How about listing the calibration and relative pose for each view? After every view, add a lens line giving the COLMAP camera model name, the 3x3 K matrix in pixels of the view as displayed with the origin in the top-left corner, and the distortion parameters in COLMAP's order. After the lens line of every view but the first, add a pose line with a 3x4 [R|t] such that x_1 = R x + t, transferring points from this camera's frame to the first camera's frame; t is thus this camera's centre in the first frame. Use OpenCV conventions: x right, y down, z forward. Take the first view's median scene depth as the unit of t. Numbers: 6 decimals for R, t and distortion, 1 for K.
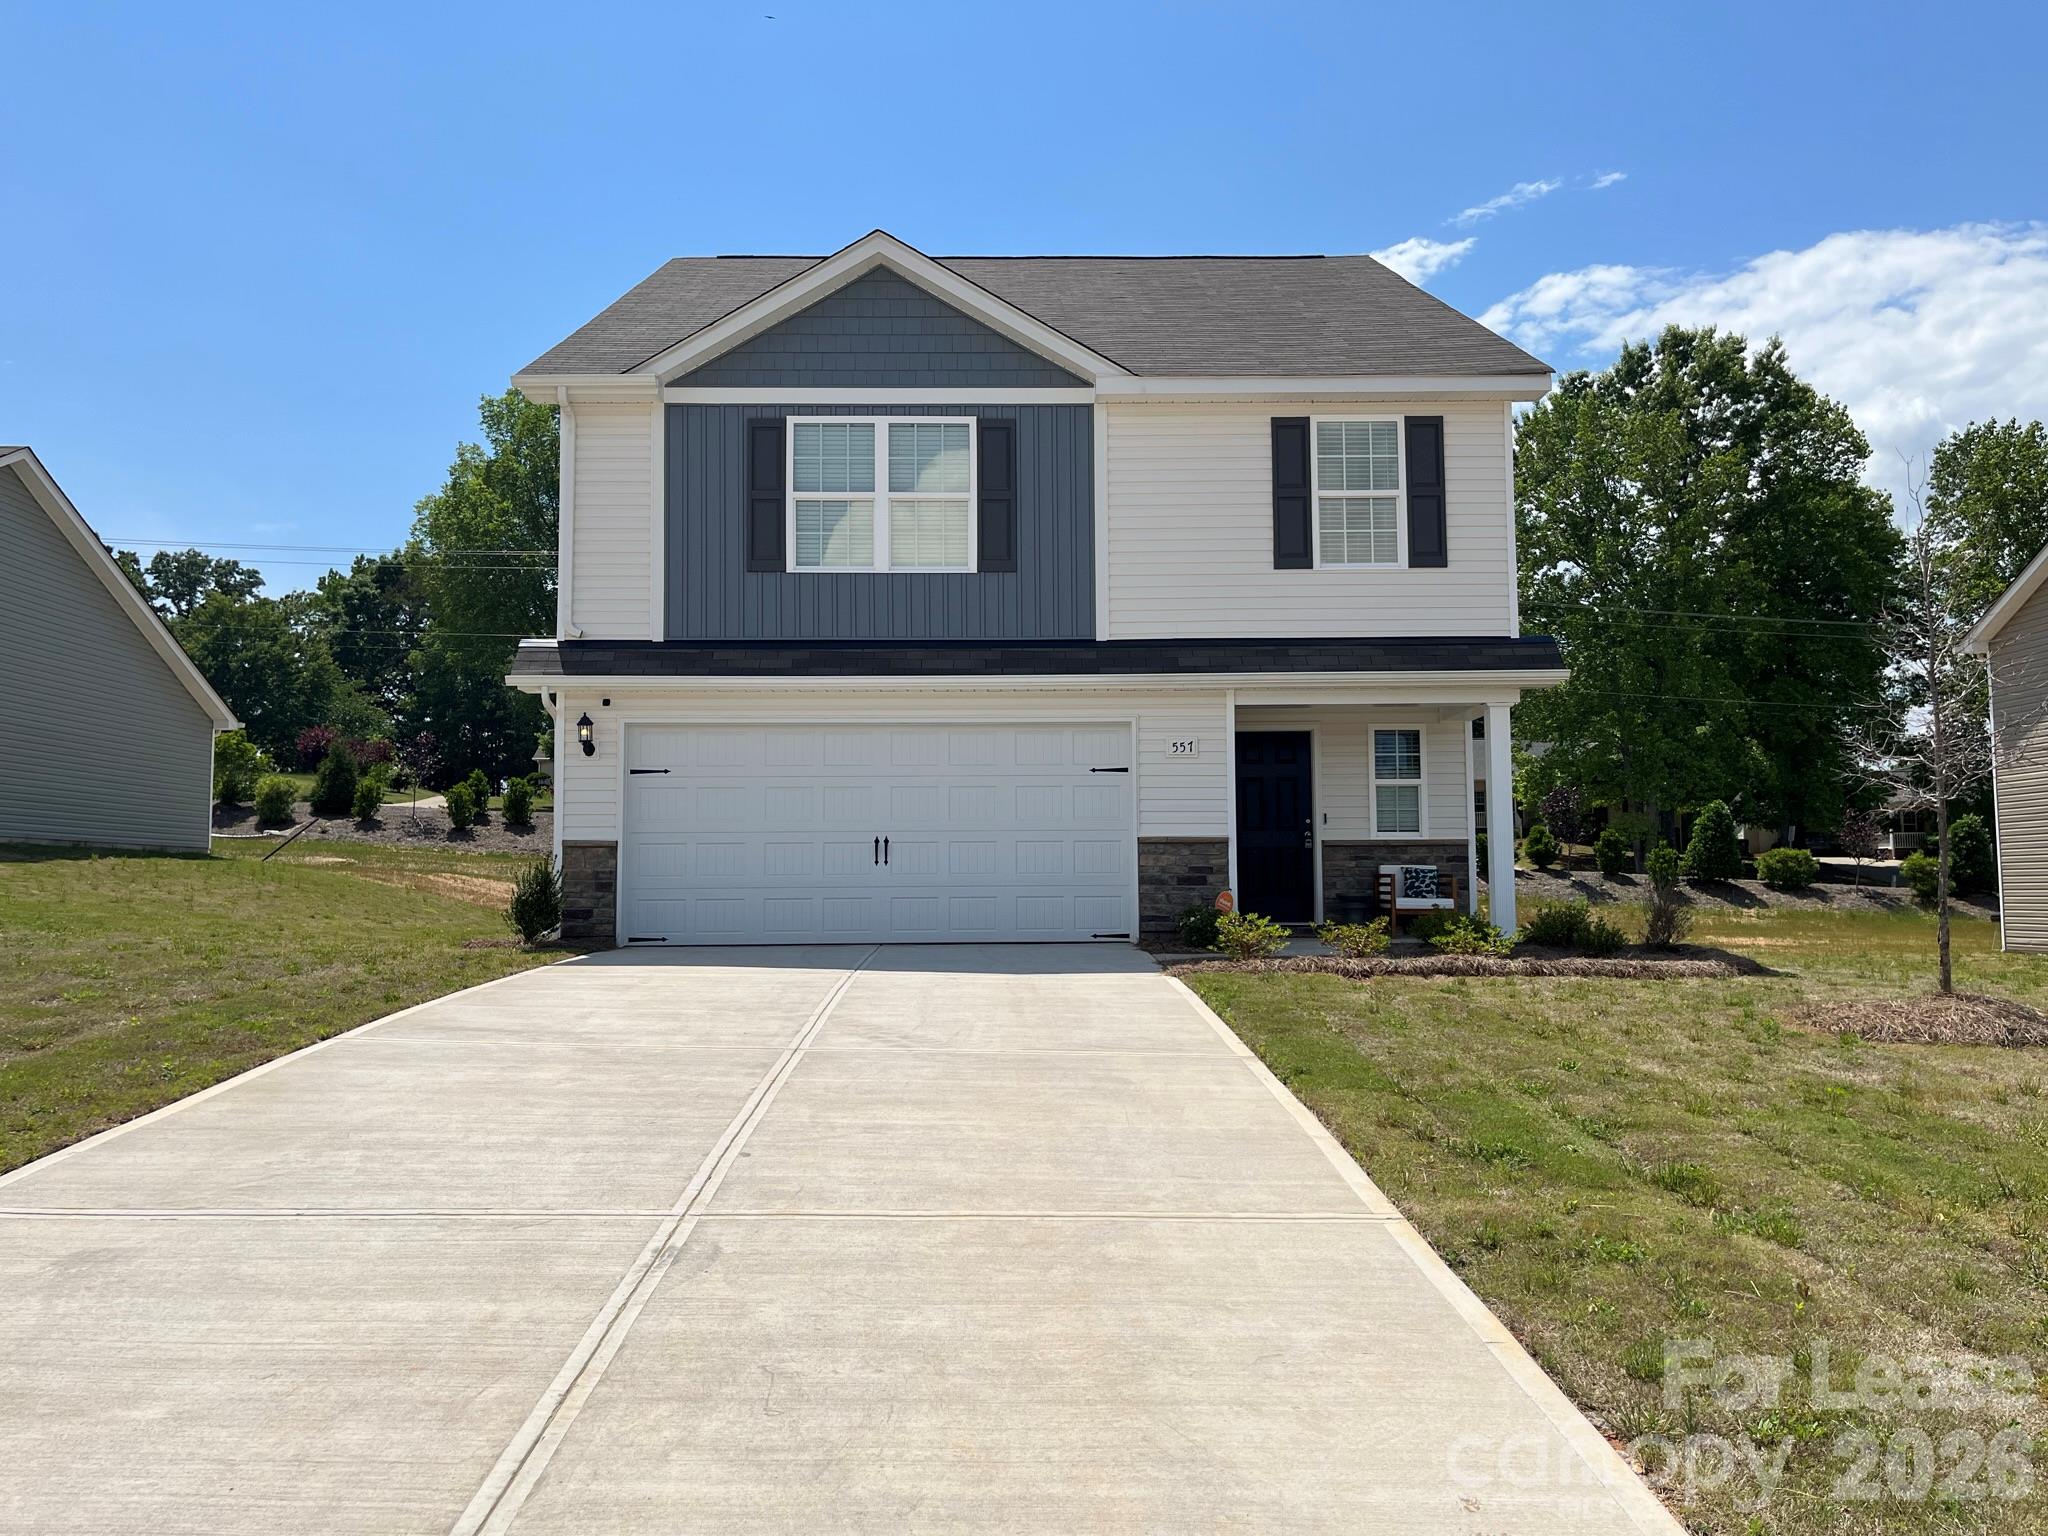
lens RADIAL K [[1550.9, 0, 1027.9], [0, 1550.9, 760.3], [0, 0, 1]] dist [0.025508, -0.026208]
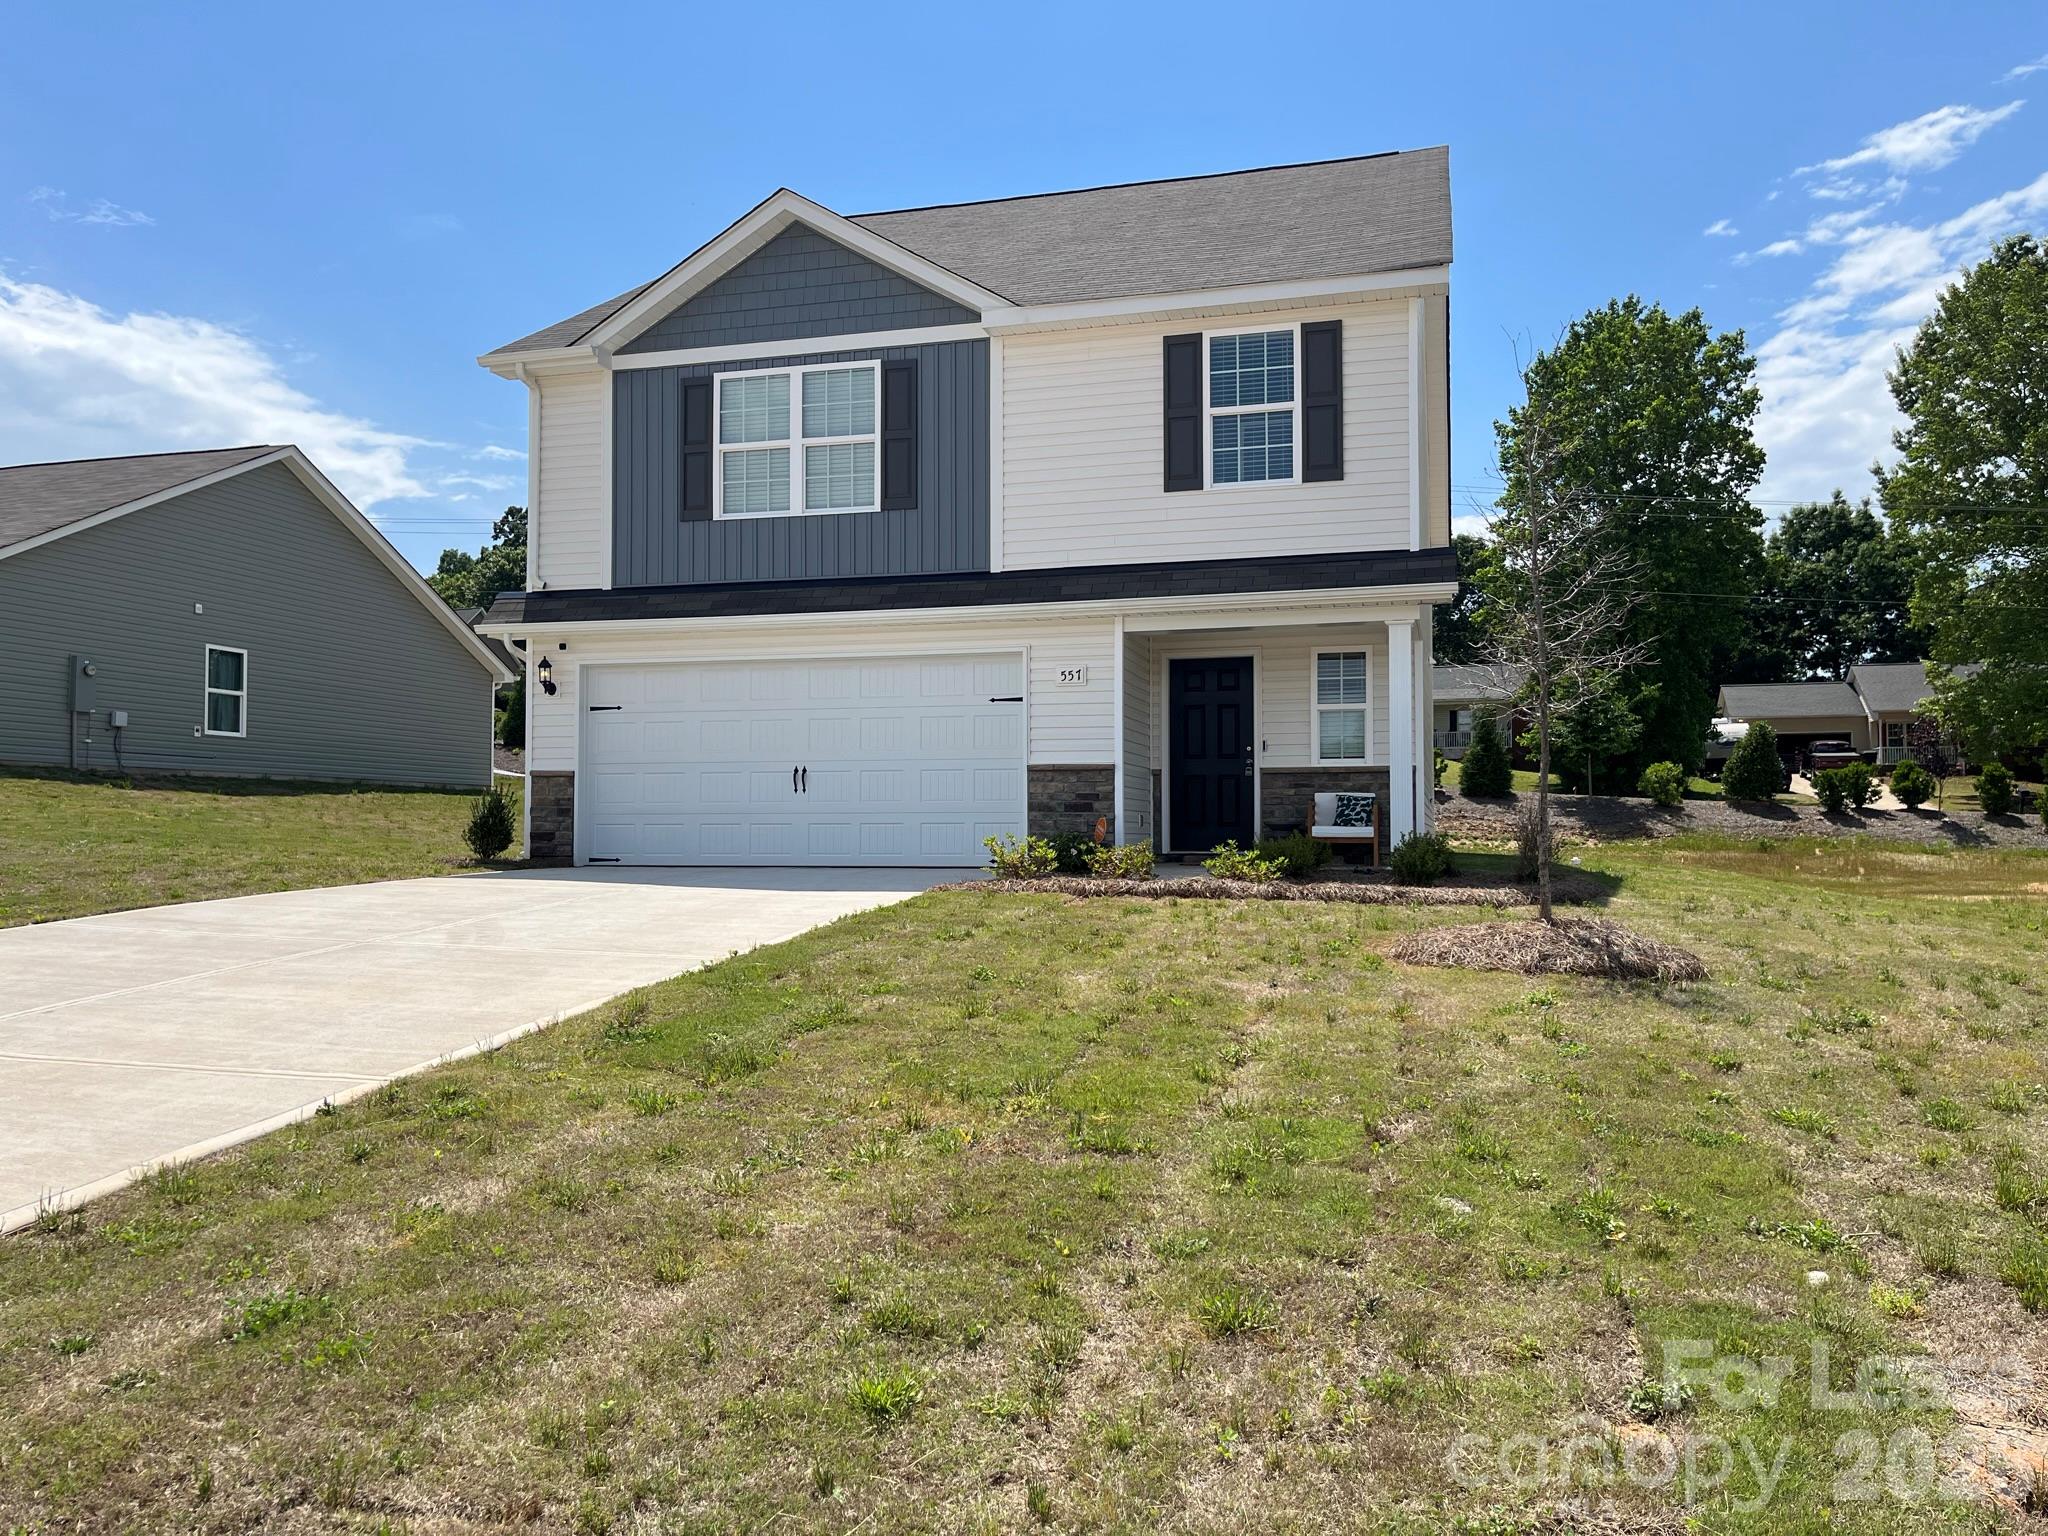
lens RADIAL K [[1550.9, 0, 1035.1], [0, 1550.9, 771.0], [0, 0, 1]] dist [0.025508, -0.026208]
pose [[0.959714, -0.005941, -0.280914, 0.355468], [0.017968, 0.999028, 0.040258, 0.012565], [0.280402, -0.043684, 0.958888, 0.024492]]
